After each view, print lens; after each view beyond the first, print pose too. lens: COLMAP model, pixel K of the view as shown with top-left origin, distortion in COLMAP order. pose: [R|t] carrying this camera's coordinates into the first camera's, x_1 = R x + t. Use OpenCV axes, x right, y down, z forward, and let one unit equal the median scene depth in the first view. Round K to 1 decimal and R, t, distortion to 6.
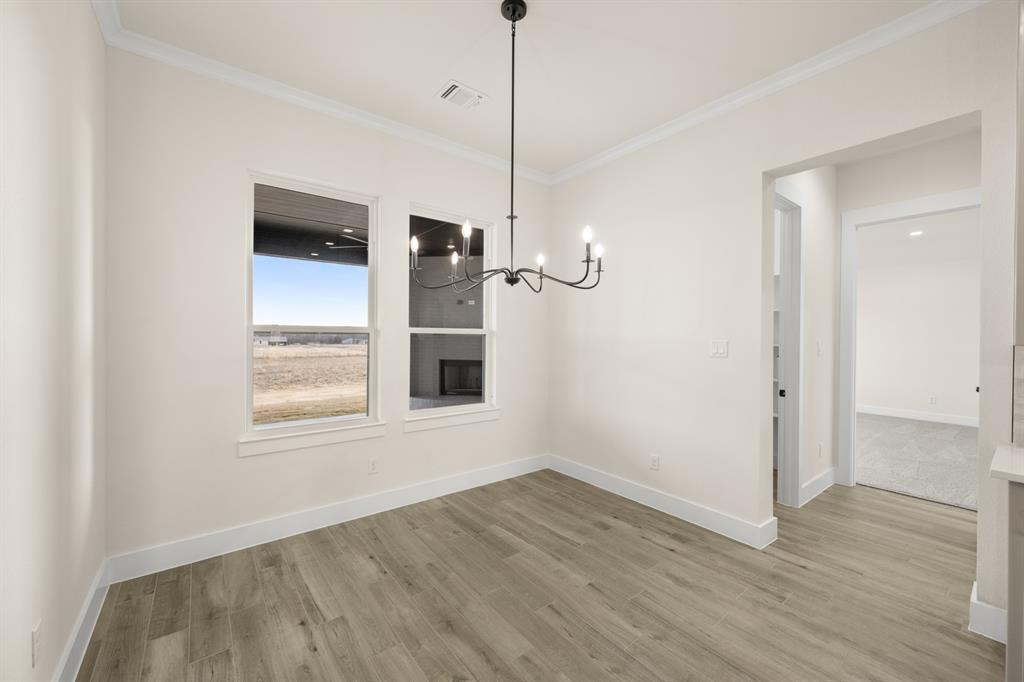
lens RADIAL K [[401.4, 0, 514.0], [0, 401.4, 339.9], [0, 0, 1]] dist [0.001944, 0.000758]
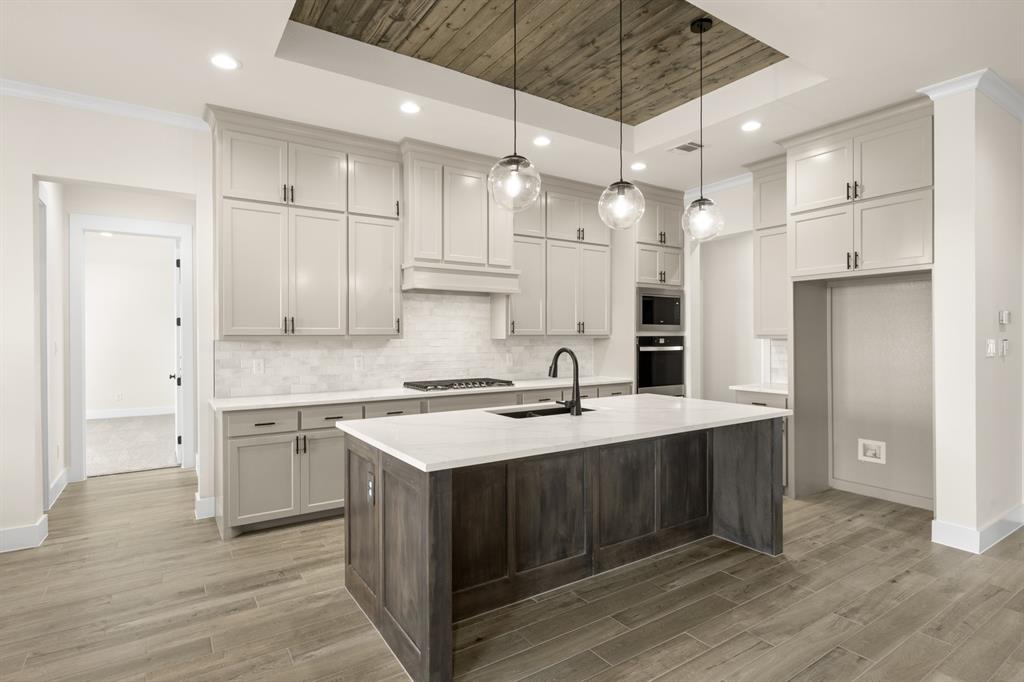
lens RADIAL K [[526.9, 0, 513.7], [0, 526.9, 338.3], [0, 0, 1]] dist [0.000592, -0.000742]
pose [[0.074689, -0.010146, 0.997155, -0.618180], [0.012960, 0.999874, 0.009203, -0.001071], [-0.997123, 0.012236, 0.074811, -0.302193]]
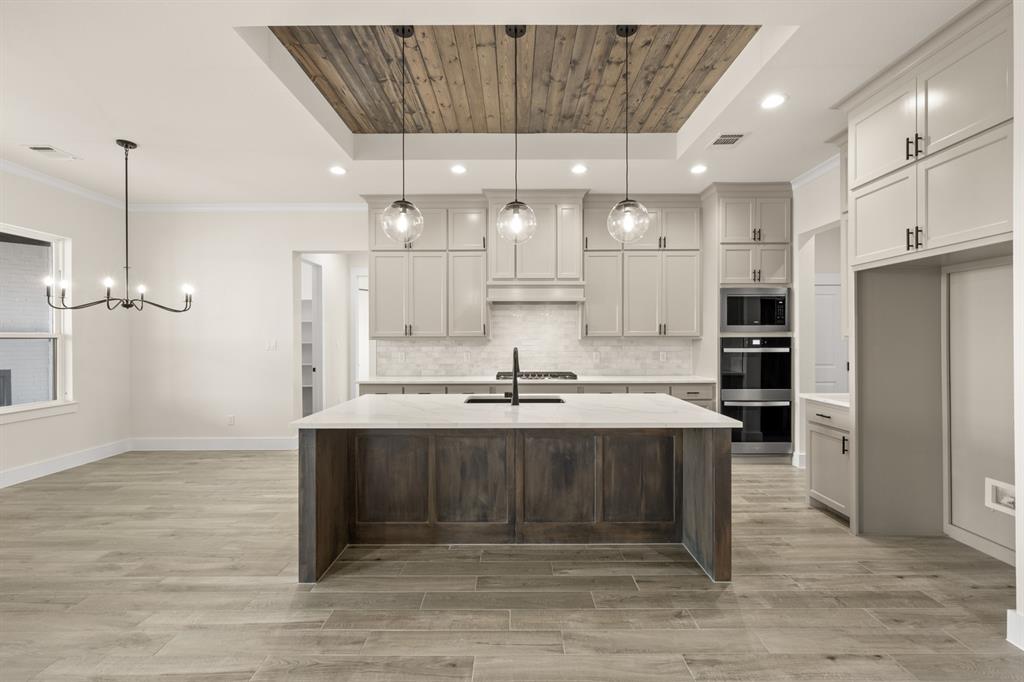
lens RADIAL K [[417.7, 0, 512.2], [0, 417.7, 338.6], [0, 0, 1]] dist [-0.001052, 0.000660]
pose [[0.616701, -0.009632, 0.787138, -0.298697], [0.014353, 0.999897, 0.000990, 0.008499], [-0.787067, 0.010687, 0.616776, -1.028864]]
